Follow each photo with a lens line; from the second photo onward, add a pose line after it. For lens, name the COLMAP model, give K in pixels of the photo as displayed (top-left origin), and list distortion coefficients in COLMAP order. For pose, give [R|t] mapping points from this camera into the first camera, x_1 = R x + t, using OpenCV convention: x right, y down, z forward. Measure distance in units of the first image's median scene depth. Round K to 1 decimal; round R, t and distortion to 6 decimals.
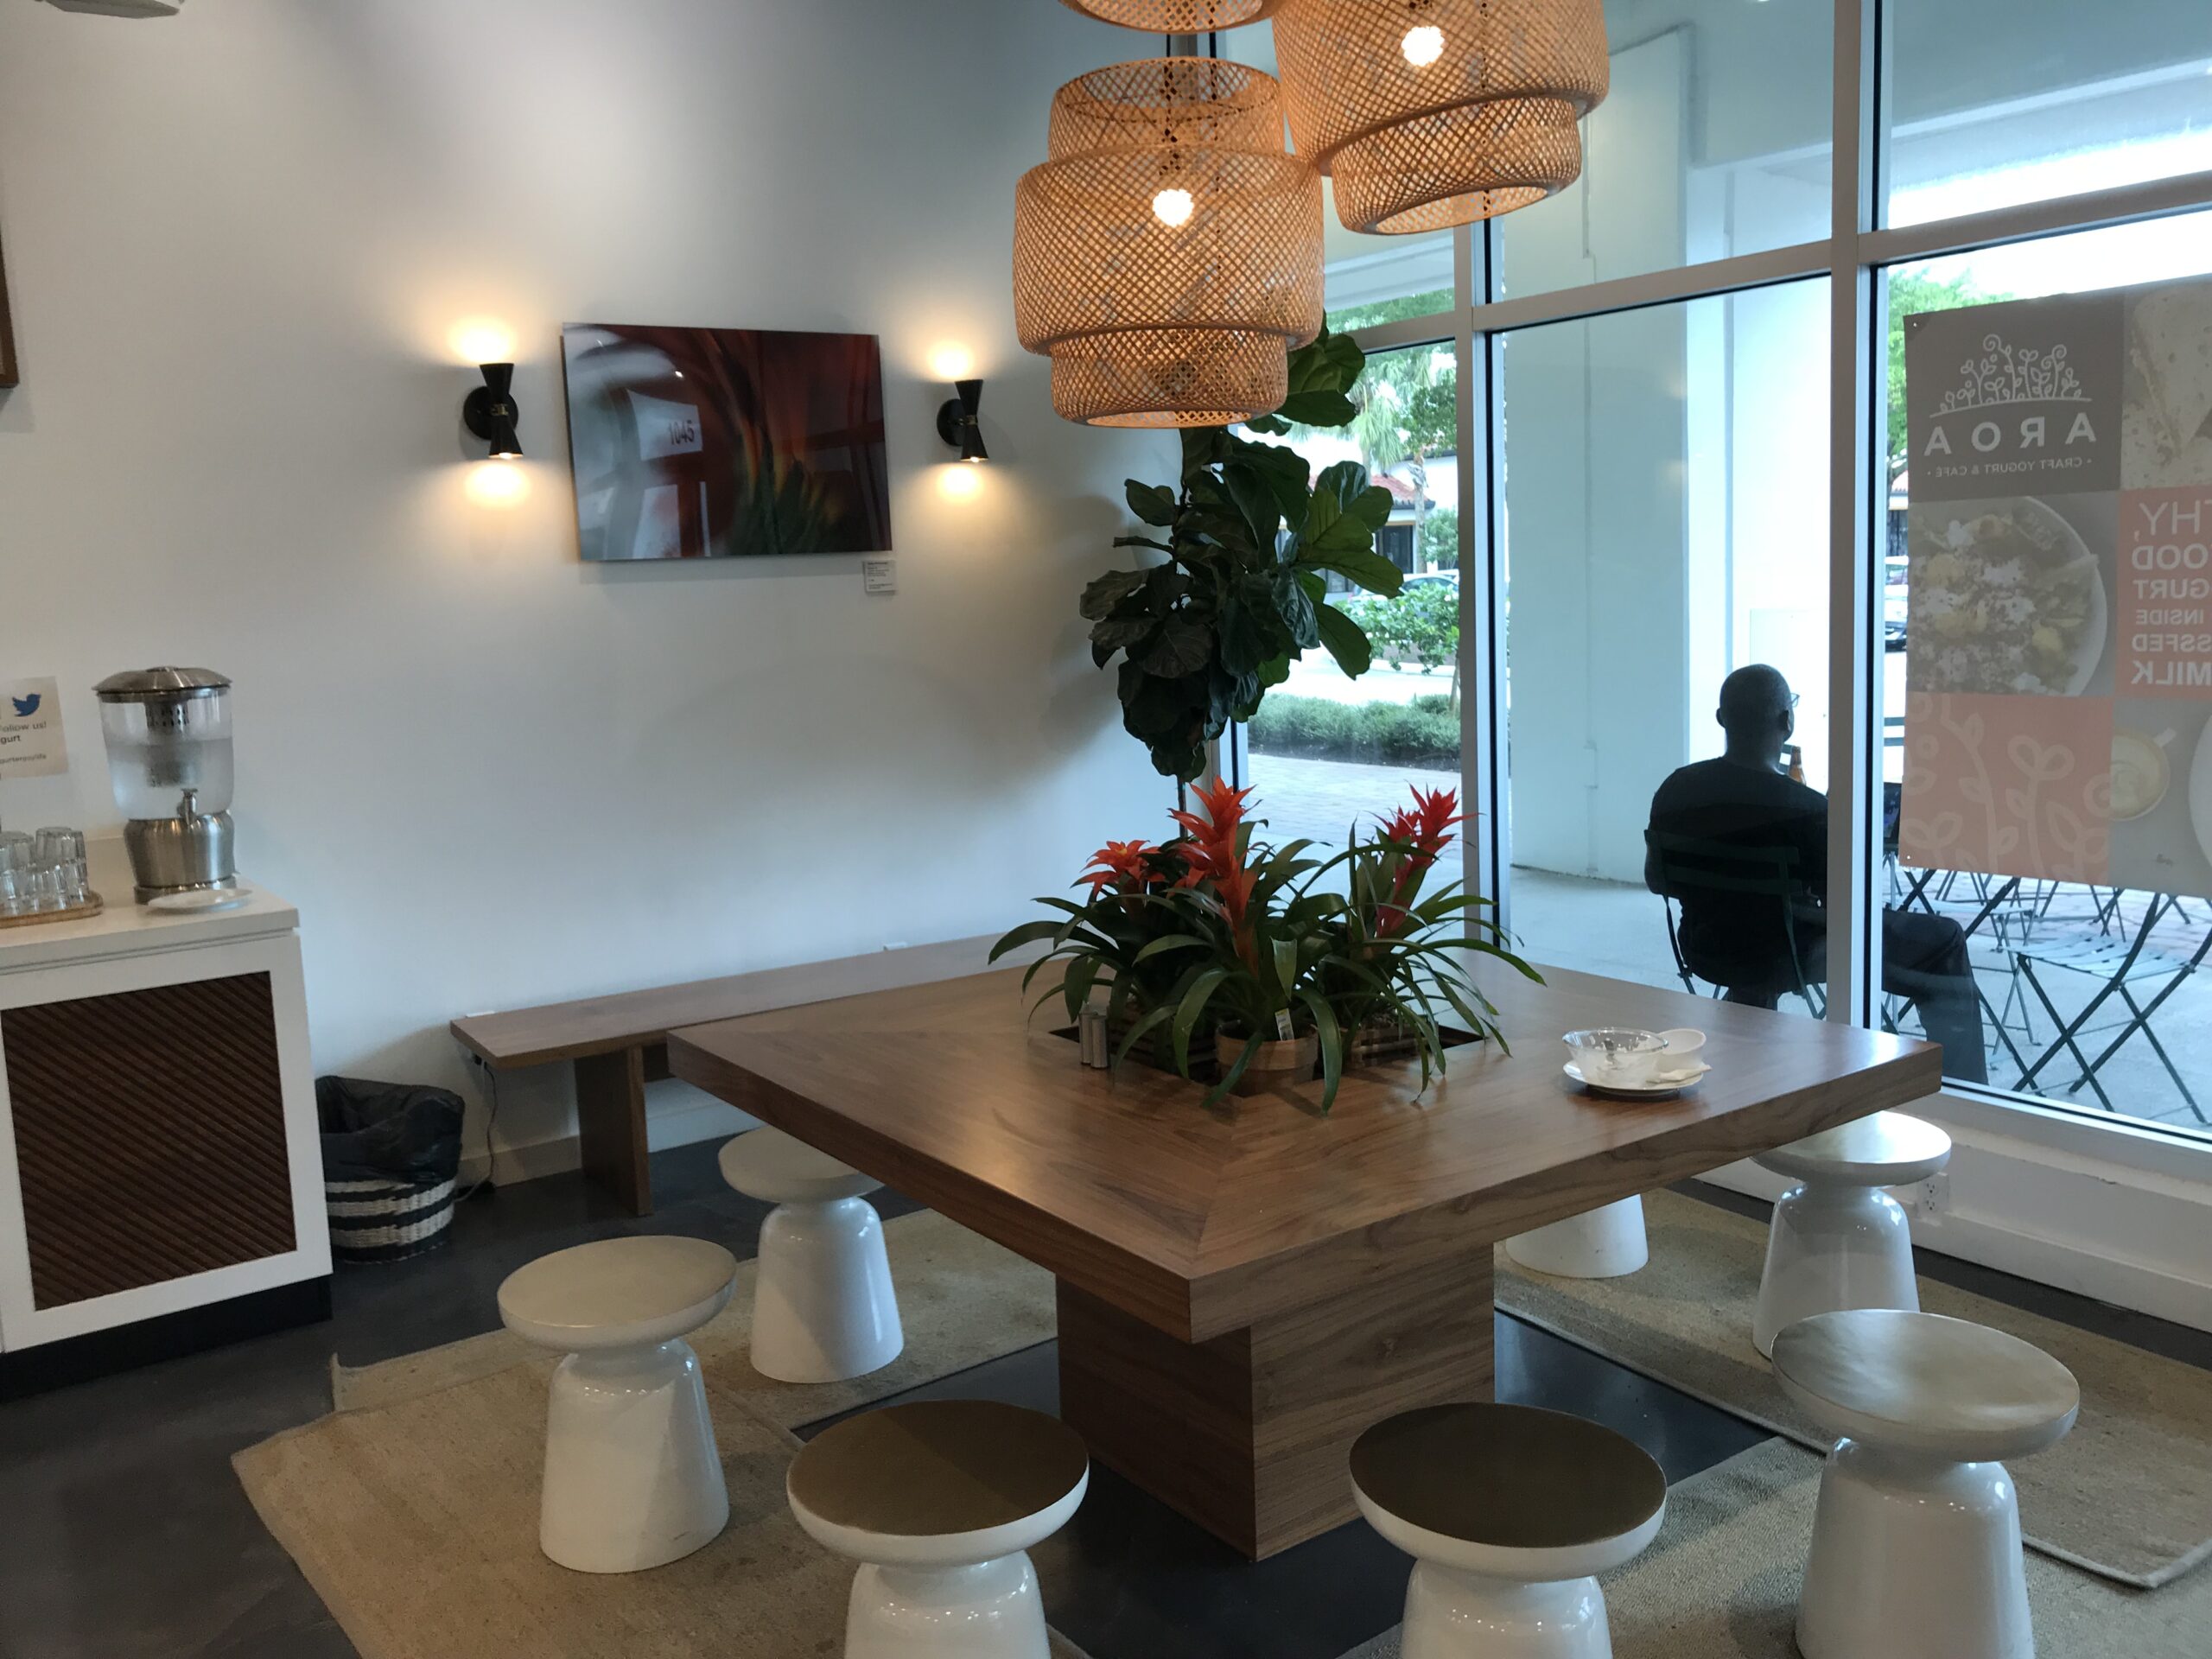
lens RADIAL K [[1838.9, 0, 1100.5], [0, 1838.9, 821.0], [0, 0, 1]] dist [0.160089, -0.388747]
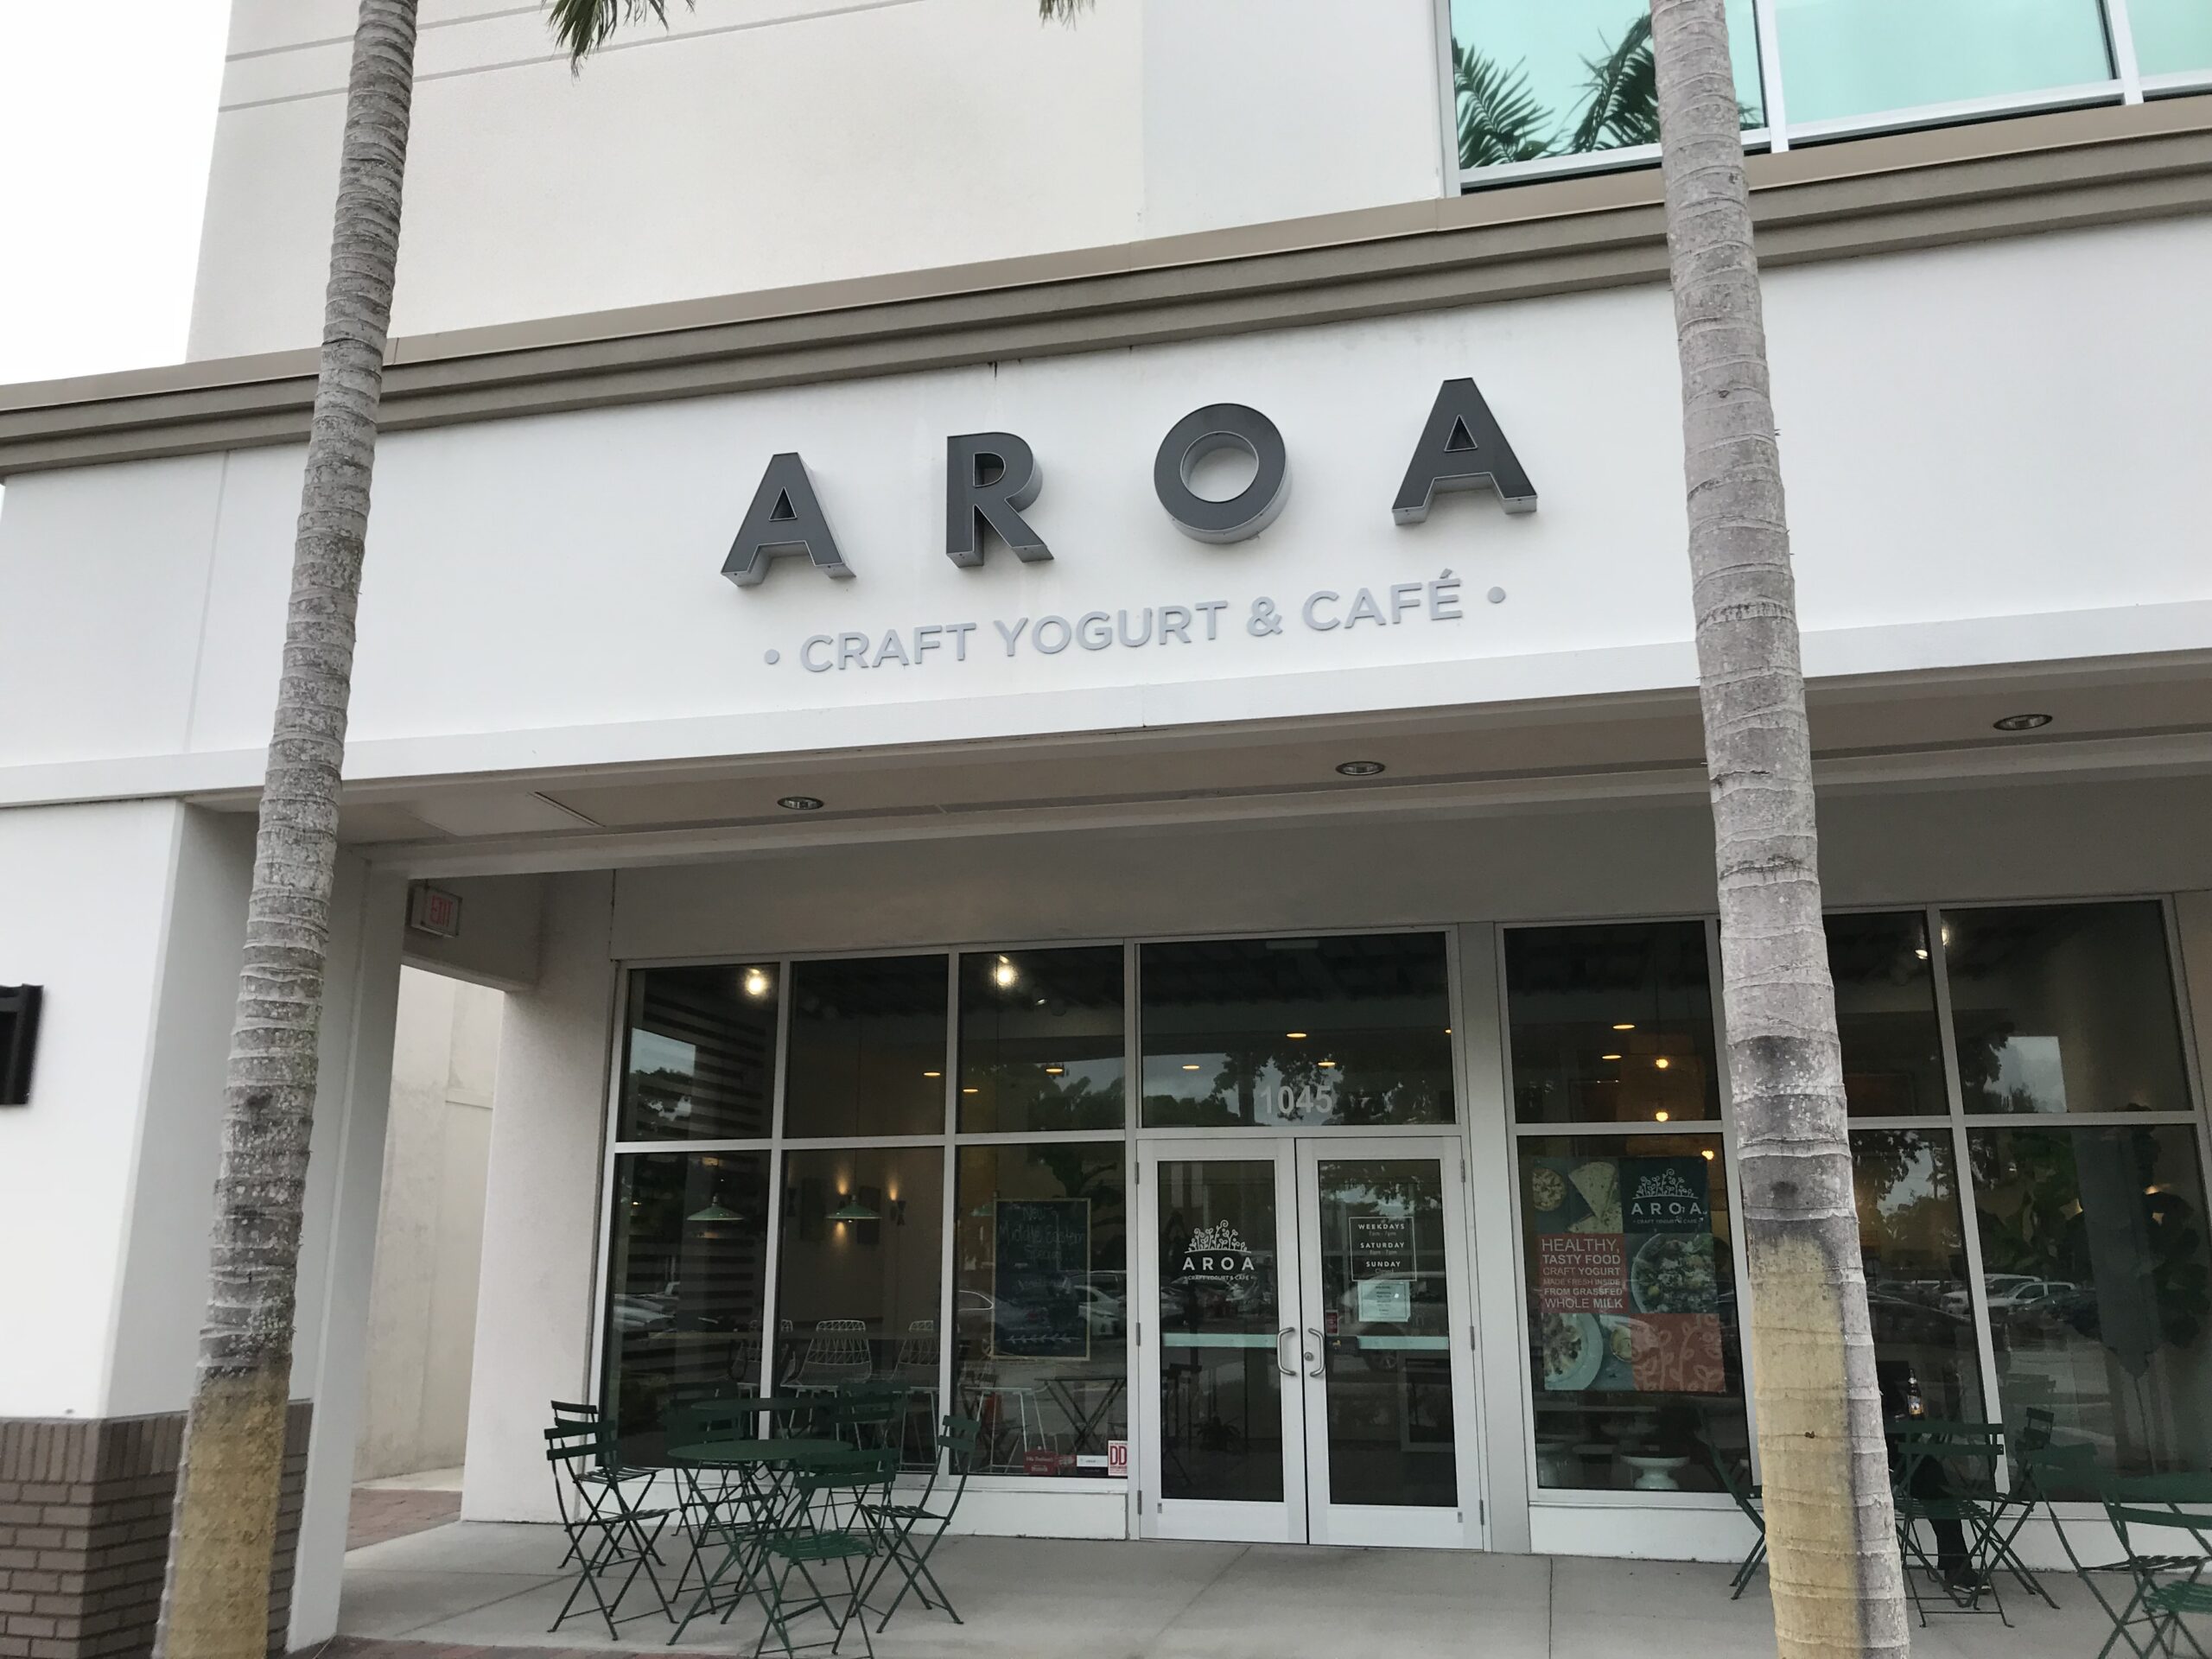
lens RADIAL K [[1838.9, 0, 1100.5], [0, 1838.9, 821.0], [0, 0, 1]] dist [0.160089, -0.388747]
pose [[0.748720, 0.207931, 0.629431, -1.865493], [0.048462, 0.929820, -0.364810, 0.204206], [-0.661113, 0.303644, 0.686098, -0.441295]]
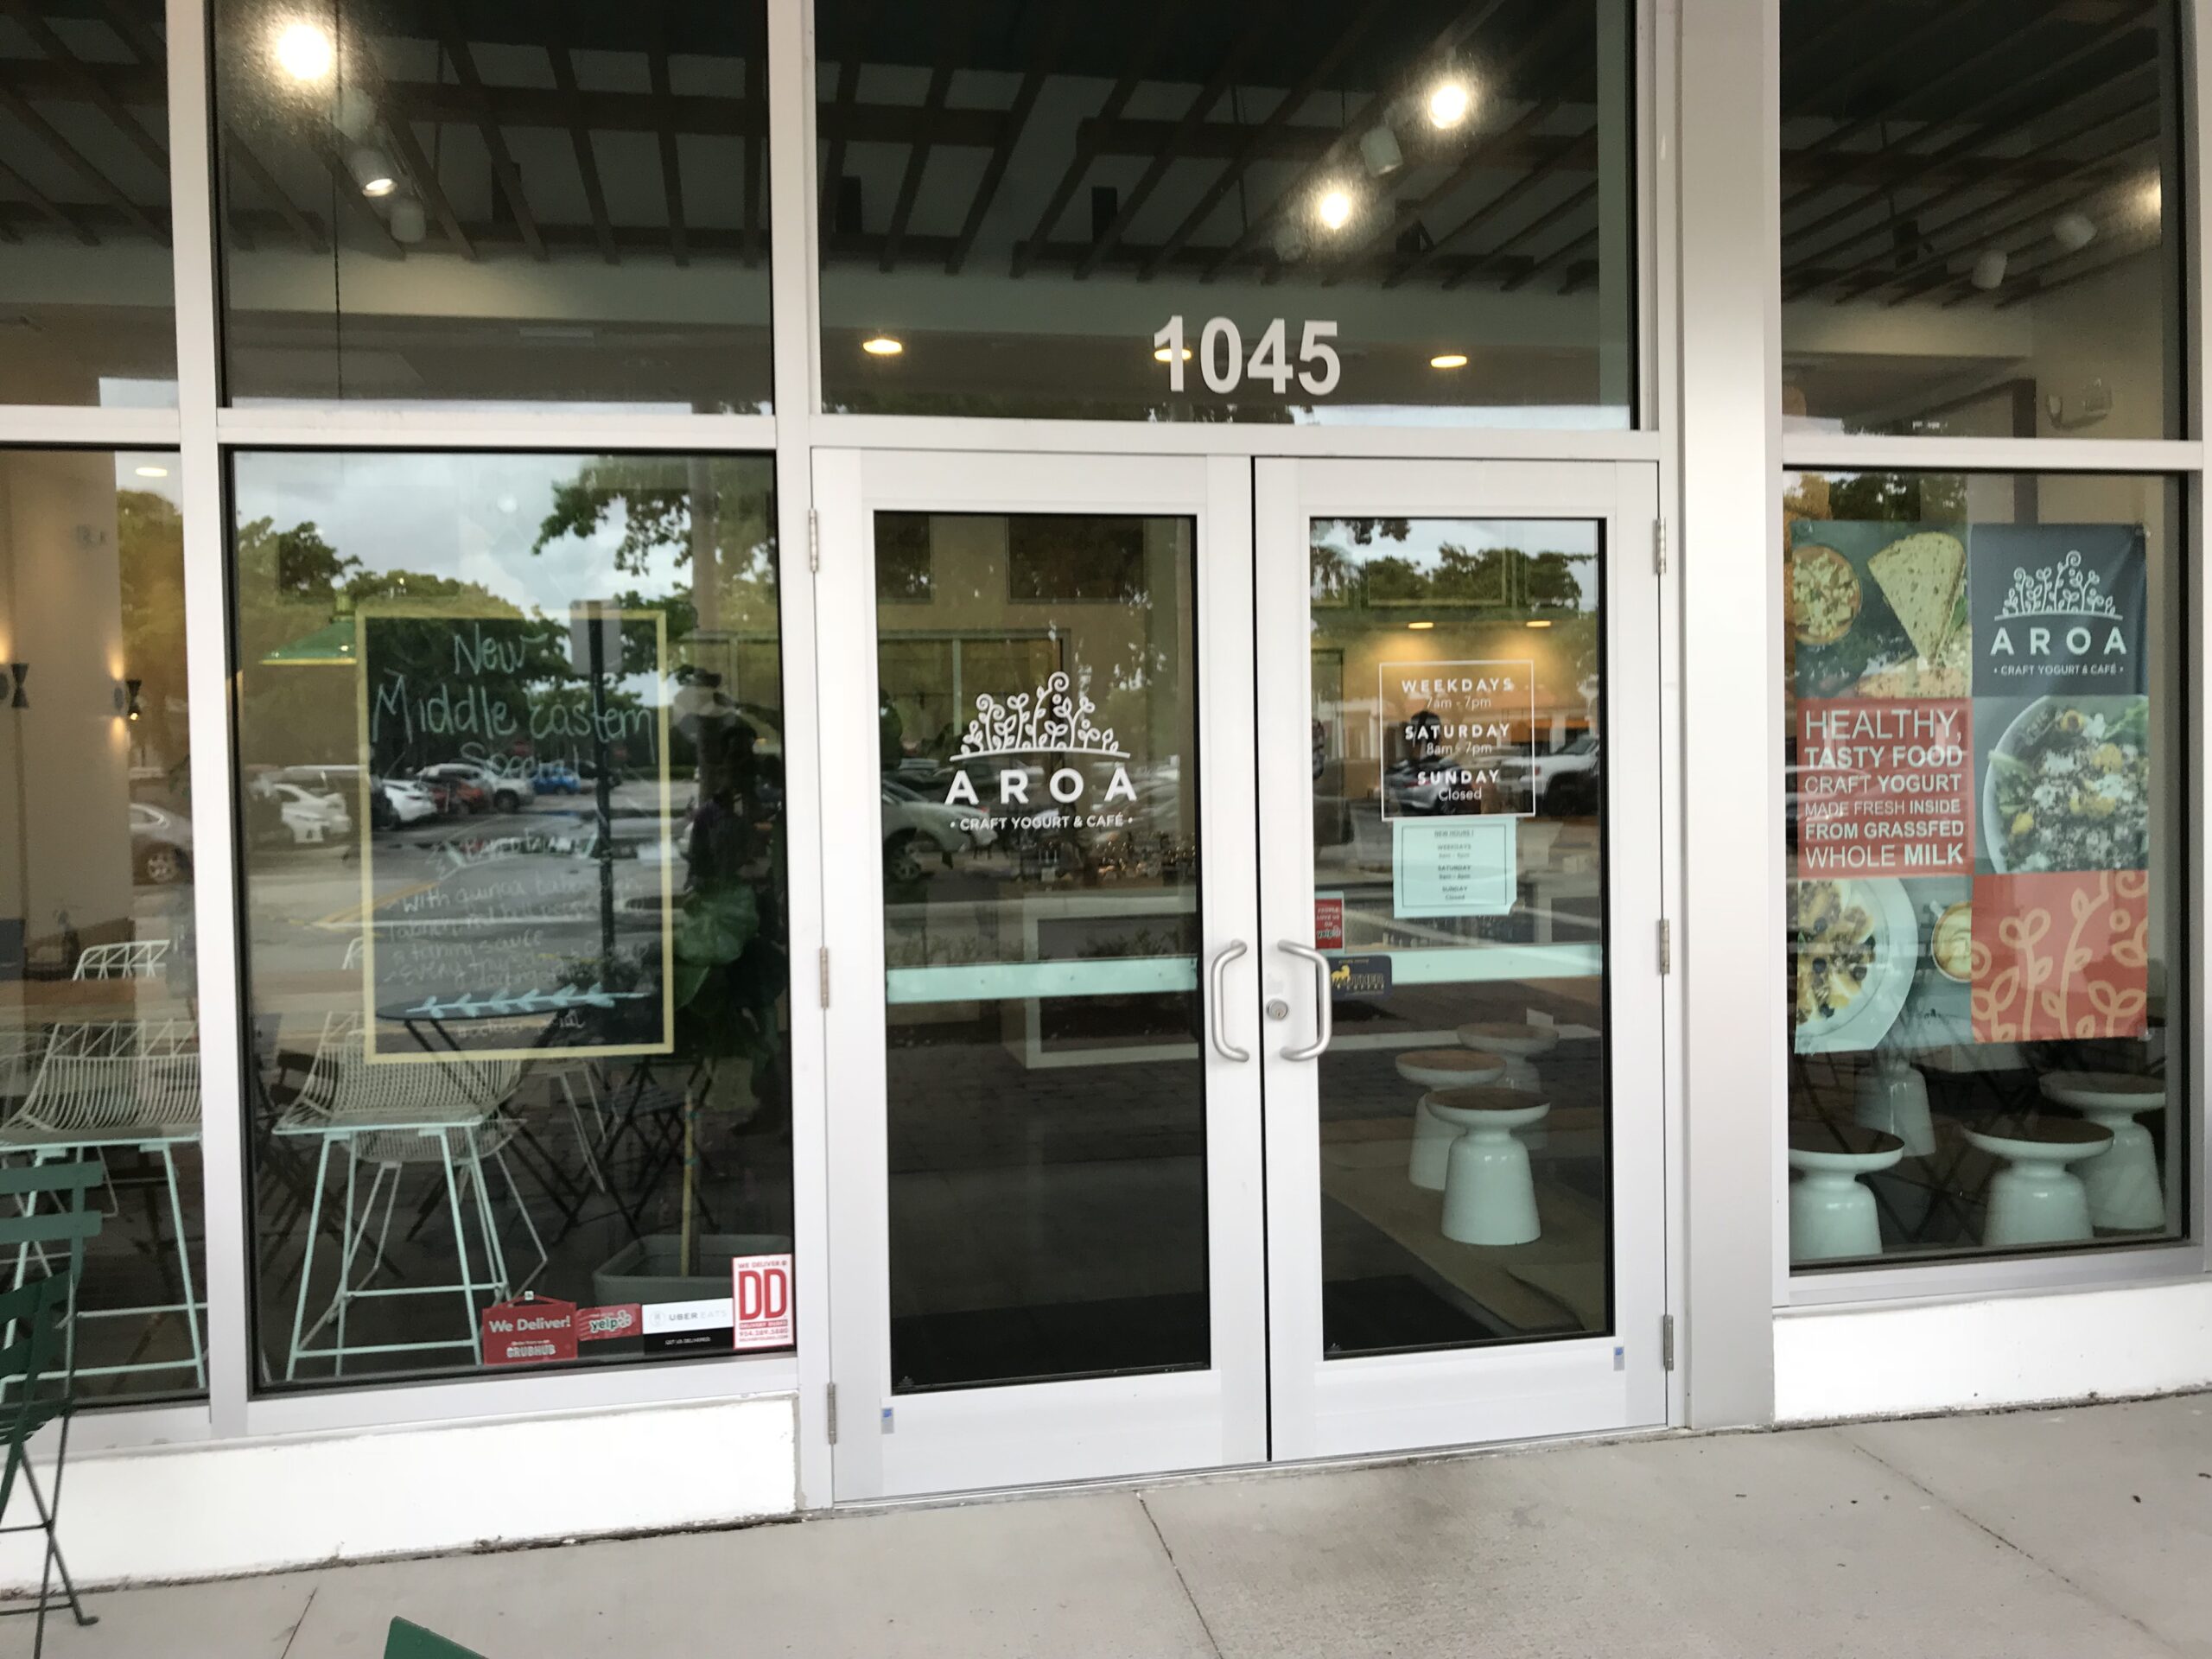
lens RADIAL K [[1838.9, 0, 1100.5], [0, 1838.9, 821.0], [0, 0, 1]] dist [0.160089, -0.388747]
pose [[0.403393, 0.013929, 0.914921, -0.790749], [0.111556, 0.991677, -0.064283, -0.089220], [-0.908201, 0.127996, 0.398481, 1.084817]]
